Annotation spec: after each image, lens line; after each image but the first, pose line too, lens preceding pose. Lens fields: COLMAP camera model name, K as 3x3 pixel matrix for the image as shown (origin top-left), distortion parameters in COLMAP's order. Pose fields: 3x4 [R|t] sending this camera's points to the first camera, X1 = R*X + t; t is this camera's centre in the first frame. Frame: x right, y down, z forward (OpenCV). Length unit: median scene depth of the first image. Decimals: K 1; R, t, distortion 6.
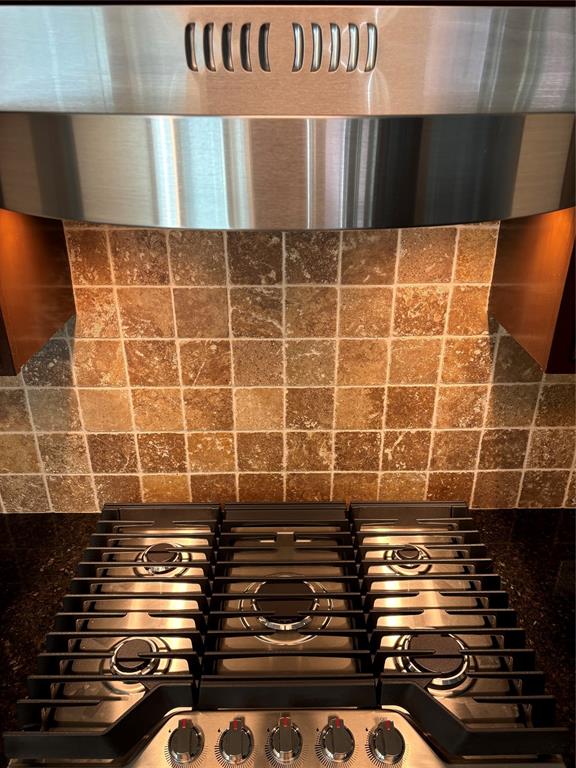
lens RADIAL K [[563.7, 0, 285.7], [0, 563.7, 382.6], [0, 0, 1]] dist [0.079548, -0.086368]
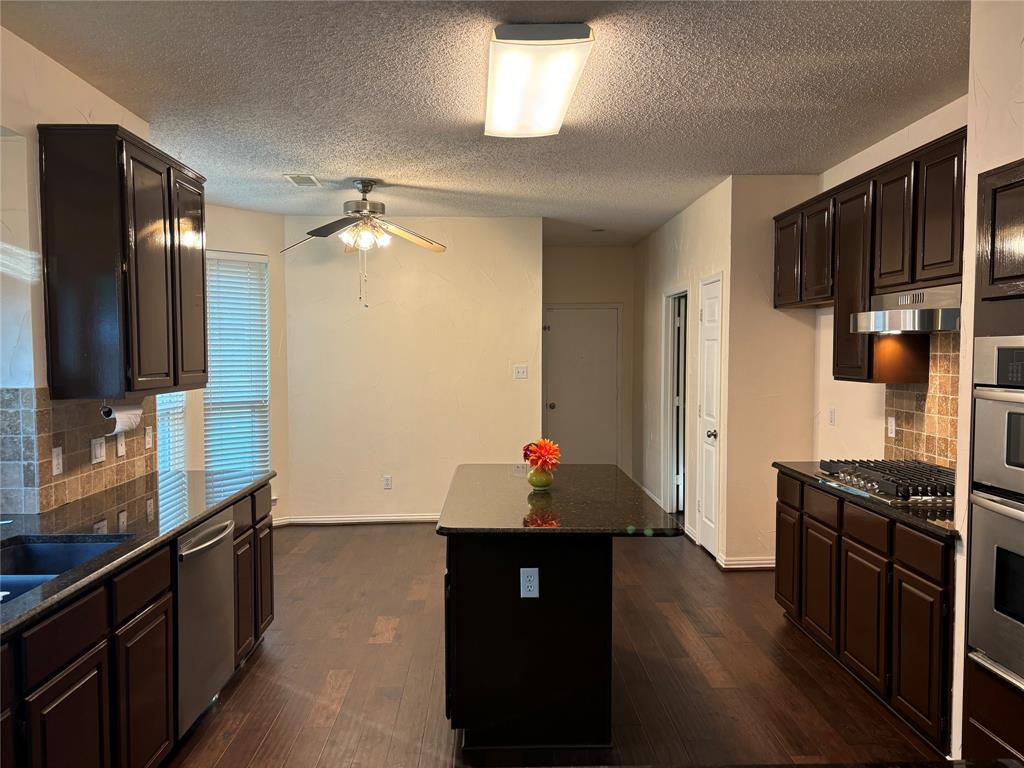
lens RADIAL K [[751.5, 0, 505.3], [0, 751.5, 385.7], [0, 0, 1]] dist [0.079548, -0.086368]
pose [[0.005040, 0.048416, -0.998815, 3.075724], [-0.426301, 0.903622, 0.041650, 0.562778], [0.904567, 0.425586, 0.025195, -0.866922]]
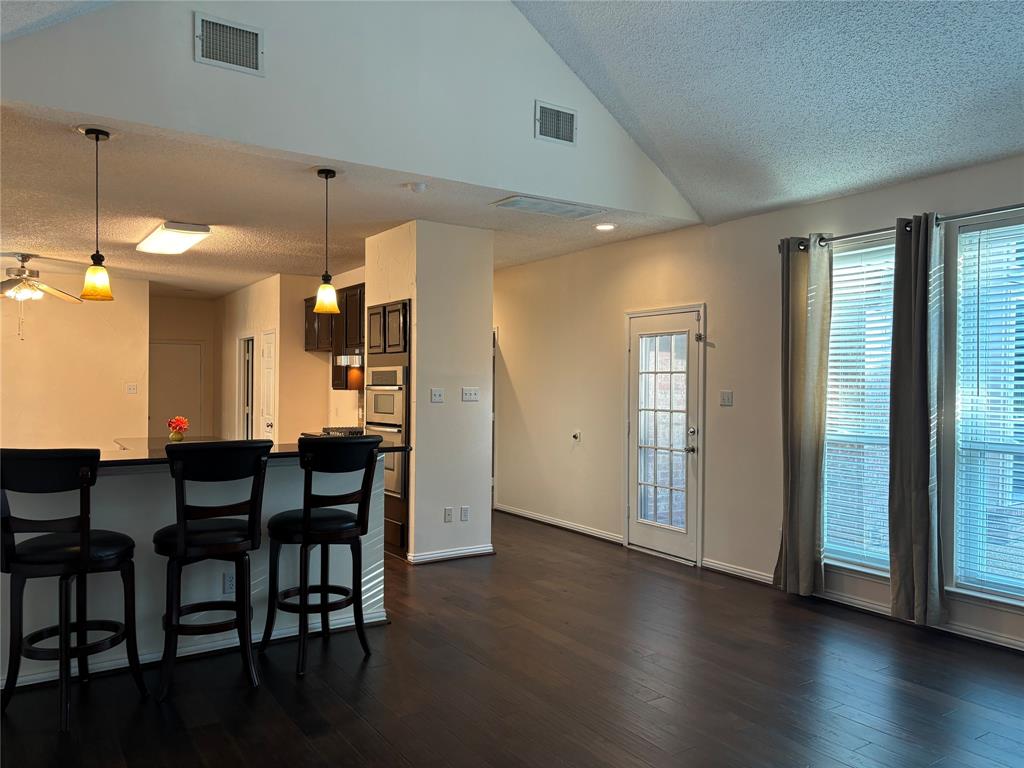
lens RADIAL K [[751.5, 0, 505.3], [0, 751.5, 385.7], [0, 0, 1]] dist [0.079548, -0.086368]
pose [[0.535492, 0.007297, -0.844509, 6.675478], [-0.367920, 0.902101, -0.225499, 1.033900], [0.760186, 0.431464, 0.485753, -1.662462]]
